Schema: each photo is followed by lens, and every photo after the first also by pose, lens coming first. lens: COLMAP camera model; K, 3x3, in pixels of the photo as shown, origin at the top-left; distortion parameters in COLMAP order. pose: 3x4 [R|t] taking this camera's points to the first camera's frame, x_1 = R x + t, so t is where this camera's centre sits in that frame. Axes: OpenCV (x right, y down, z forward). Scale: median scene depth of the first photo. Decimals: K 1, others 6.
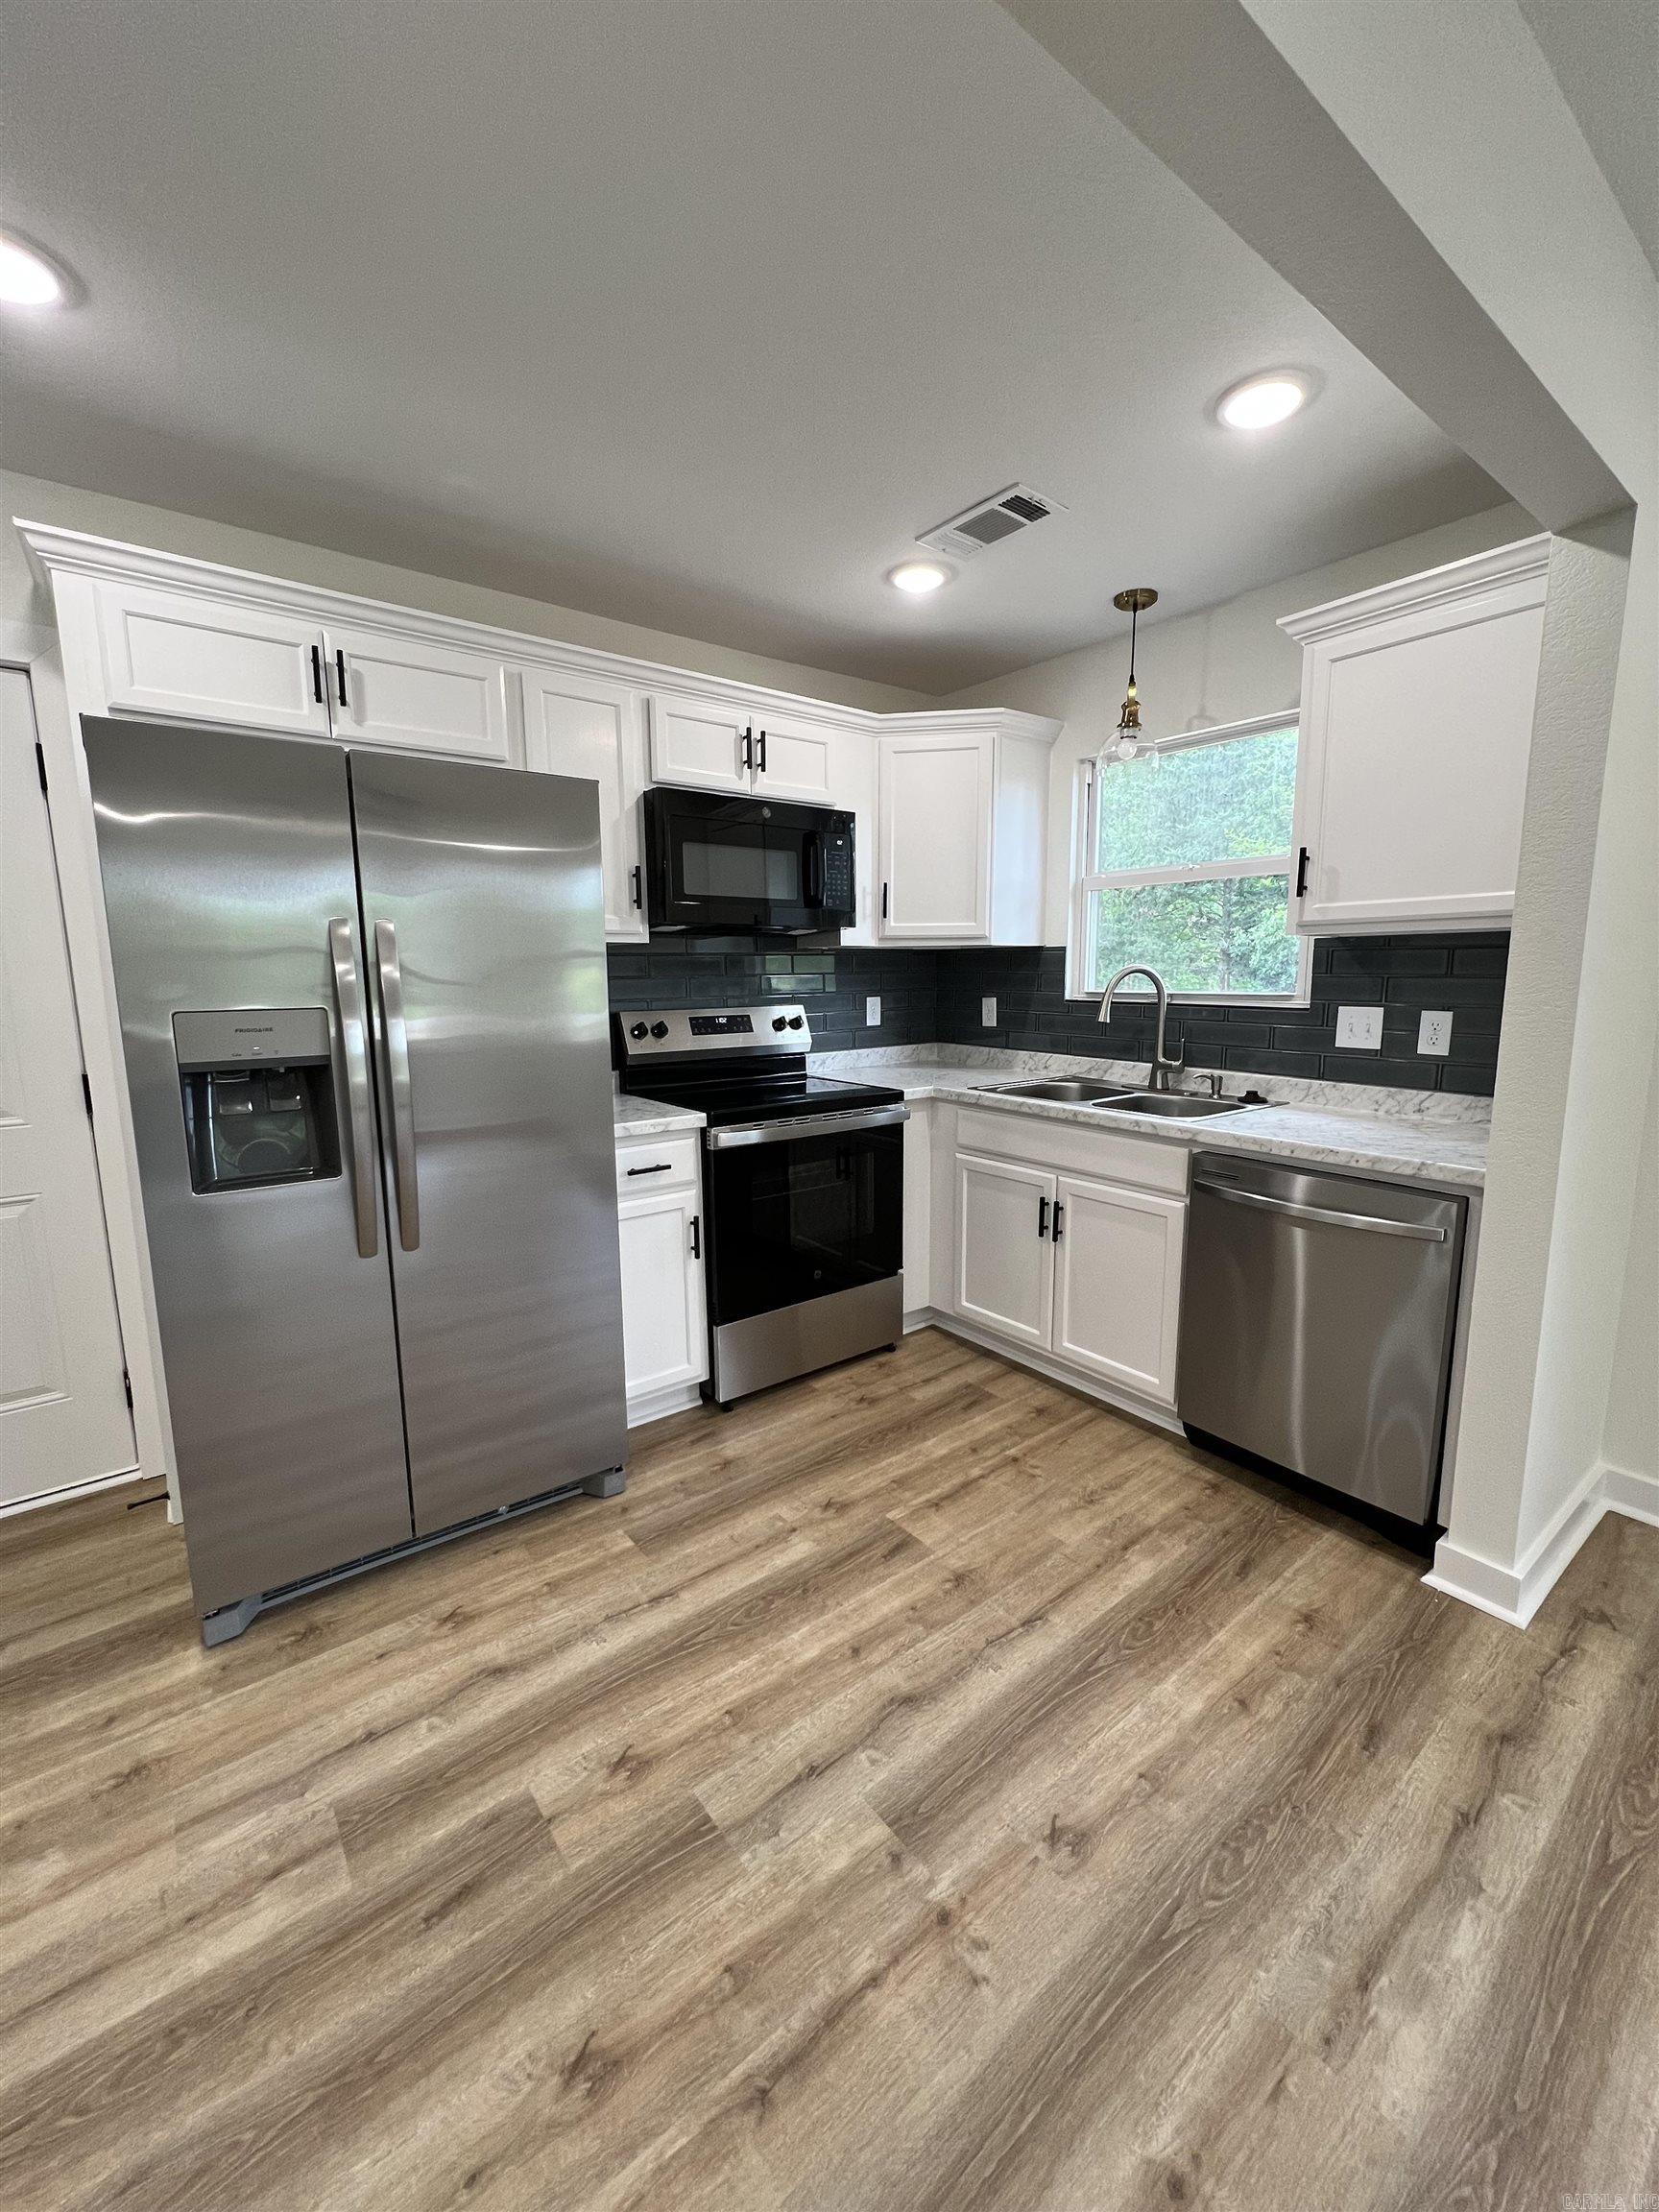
lens RADIAL K [[880.4, 0, 829.5], [0, 880.4, 1106.0], [0, 0, 1]] dist [-0.000191, 0.000362]
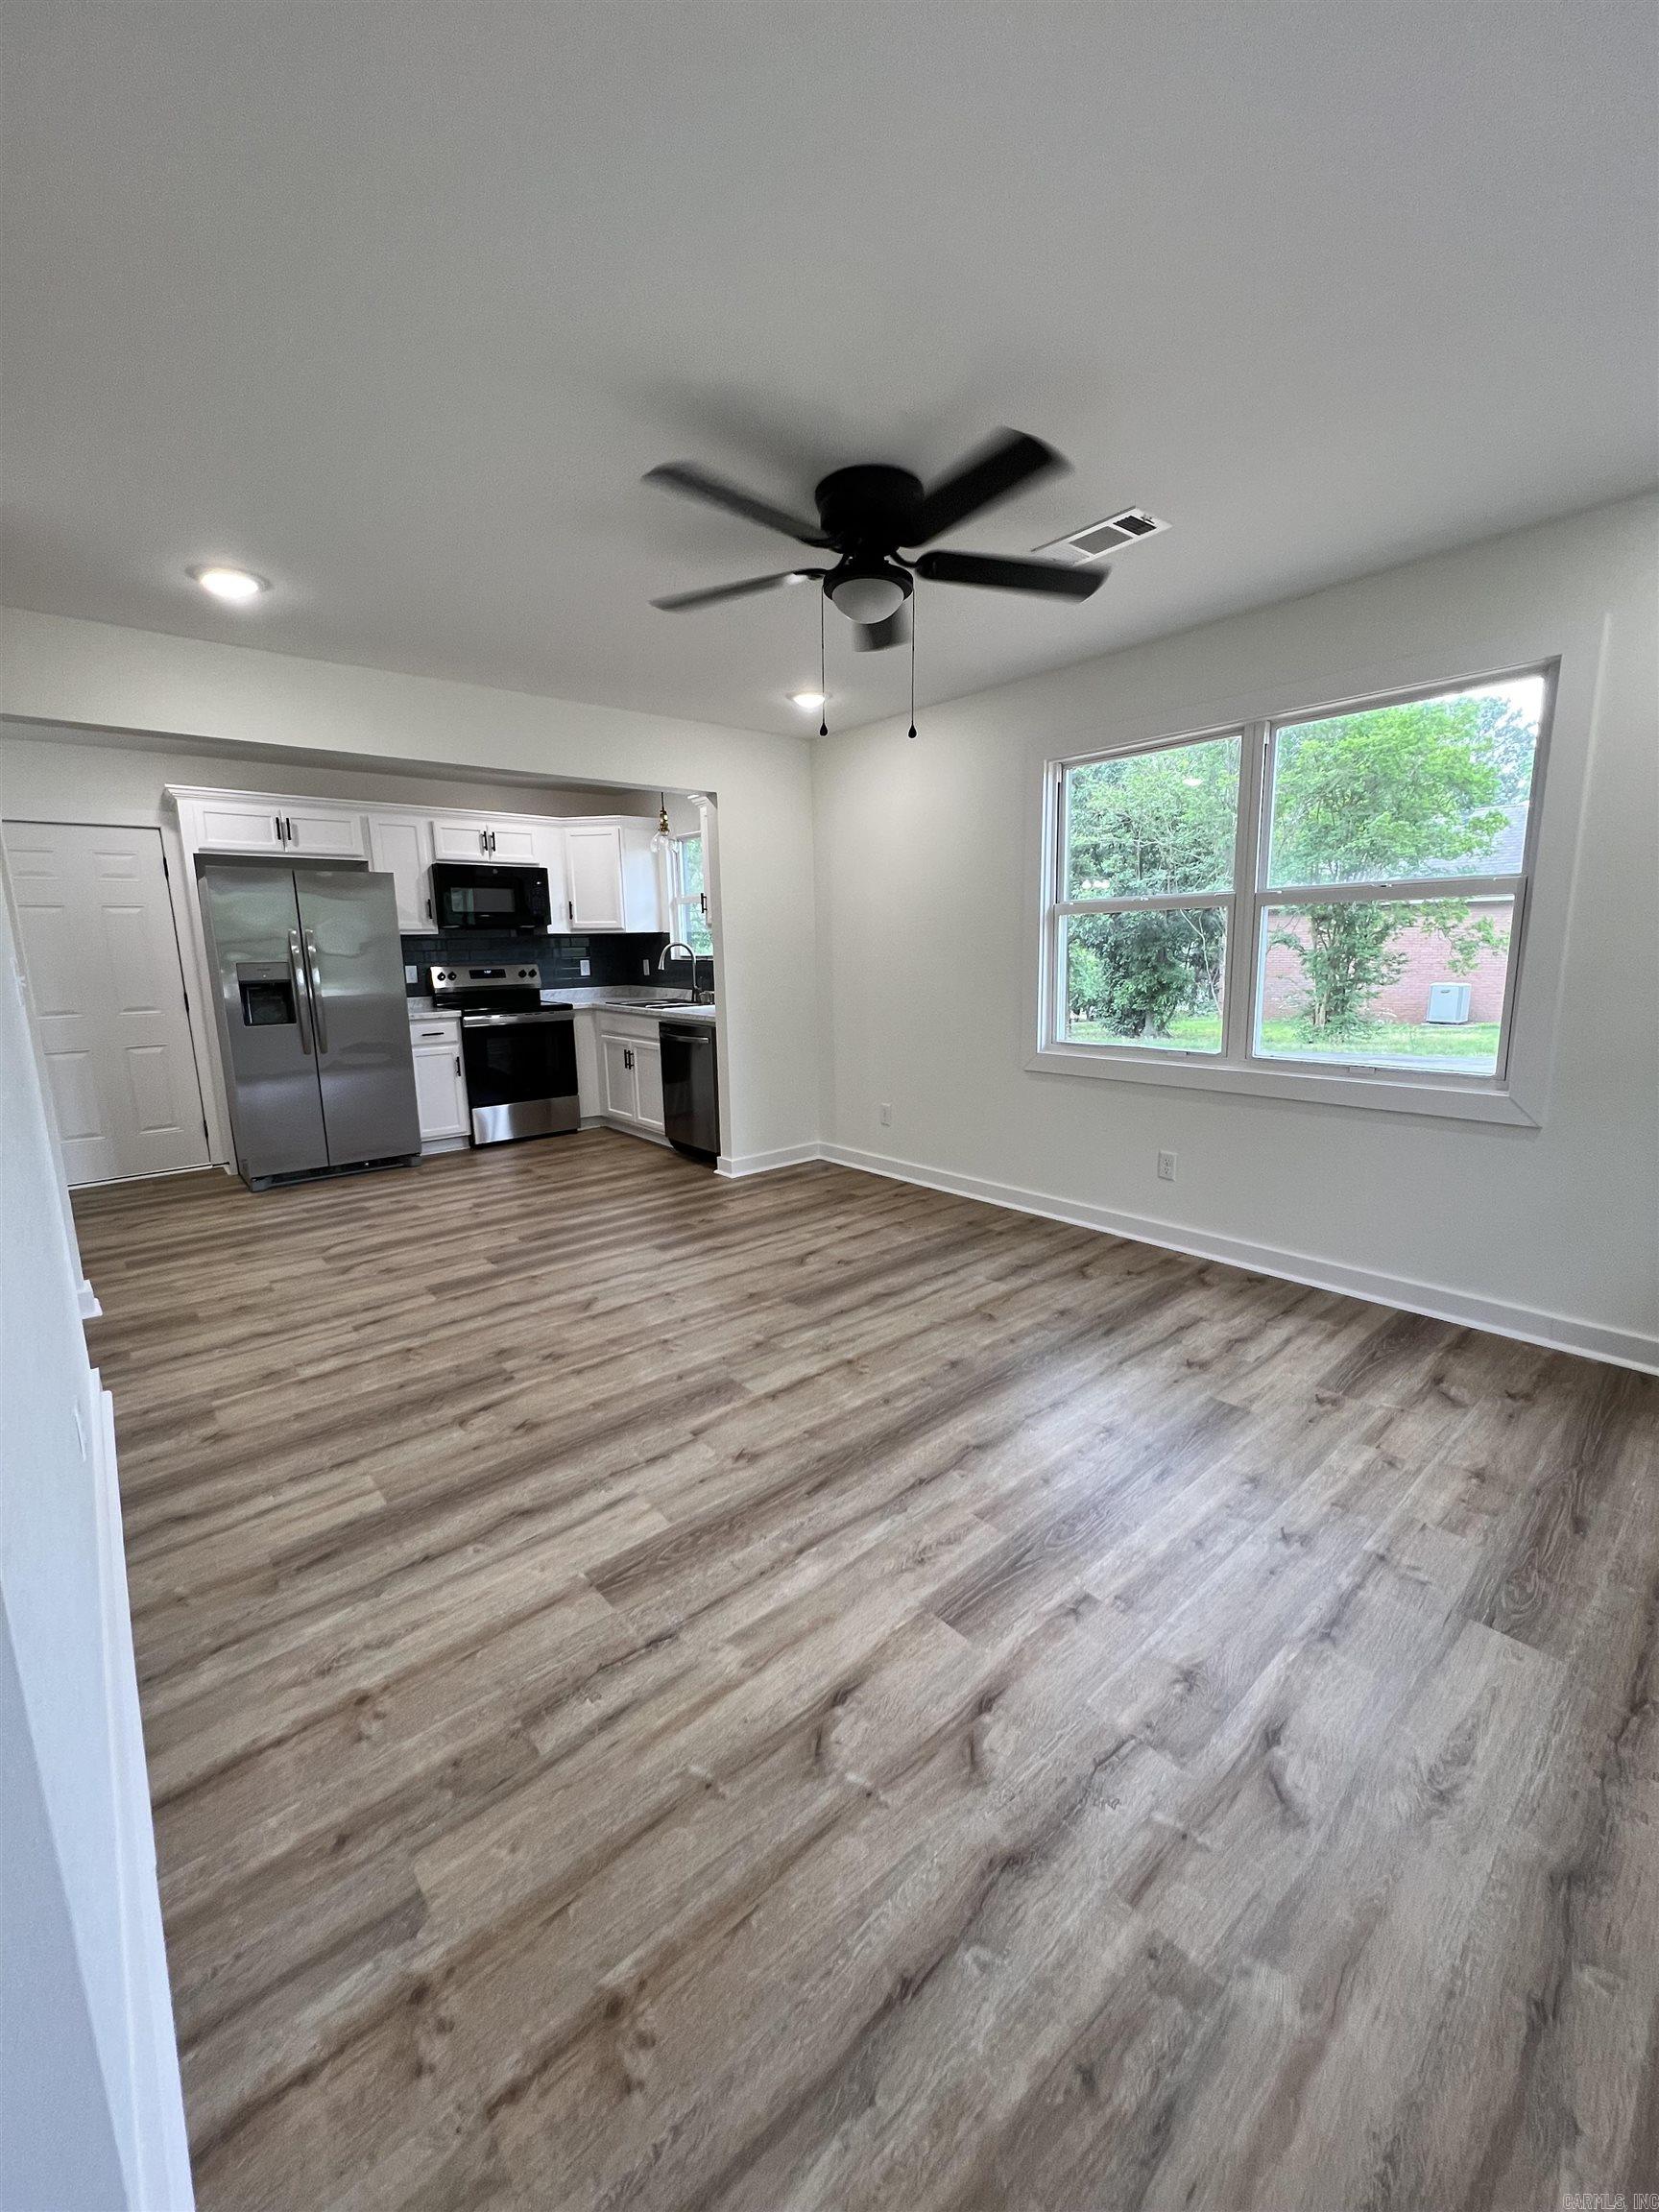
lens RADIAL K [[880.4, 0, 829.5], [0, 880.4, 1106.0], [0, 0, 1]] dist [-0.000191, 0.000362]
pose [[0.998825, -0.018502, 0.044801, 0.679300], [0.017175, 0.999408, 0.029820, 0.196033], [-0.045327, -0.029015, 0.998551, -1.264818]]
